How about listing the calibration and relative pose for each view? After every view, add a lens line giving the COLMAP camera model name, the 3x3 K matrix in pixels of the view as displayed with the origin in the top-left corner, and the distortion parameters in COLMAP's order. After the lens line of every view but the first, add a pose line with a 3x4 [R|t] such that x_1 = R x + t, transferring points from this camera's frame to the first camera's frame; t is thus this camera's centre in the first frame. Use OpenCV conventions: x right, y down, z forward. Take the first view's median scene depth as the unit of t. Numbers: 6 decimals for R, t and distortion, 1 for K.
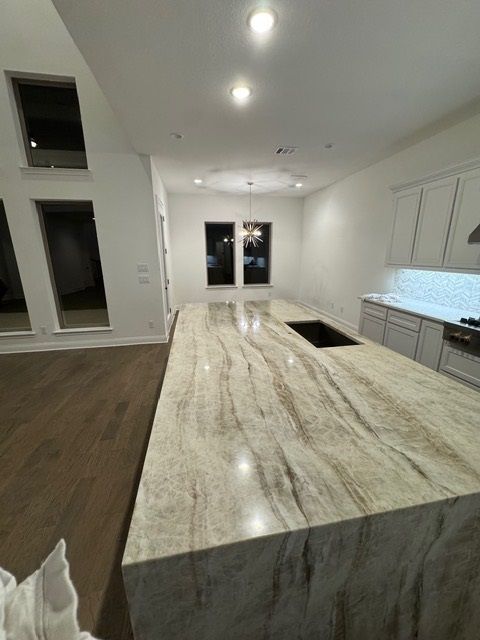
lens RADIAL K [[261.8, 0, 240.0], [0, 261.8, 320.0], [0, 0, 1]] dist [-0.000993, -0.000171]
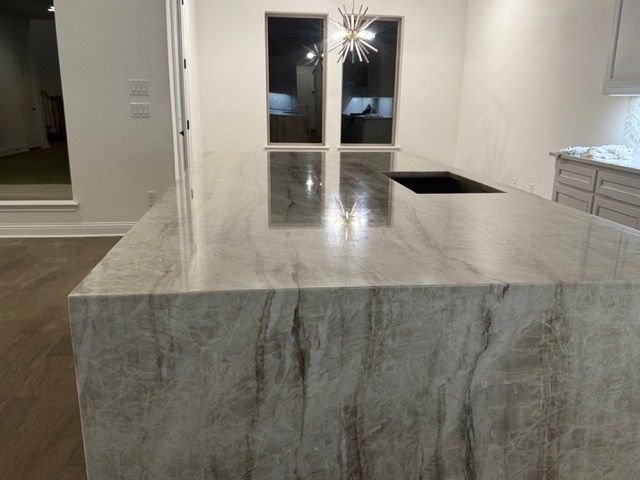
lens RADIAL K [[551.3, 0, 320.0], [0, 551.3, 240.0], [0, 0, 1]] dist [0.200781, -0.455746]
pose [[0.998011, 0.037587, -0.050605, 0.351823], [-0.037839, 0.999276, -0.004043, 0.545713], [0.050417, 0.005950, 0.998711, -0.619309]]
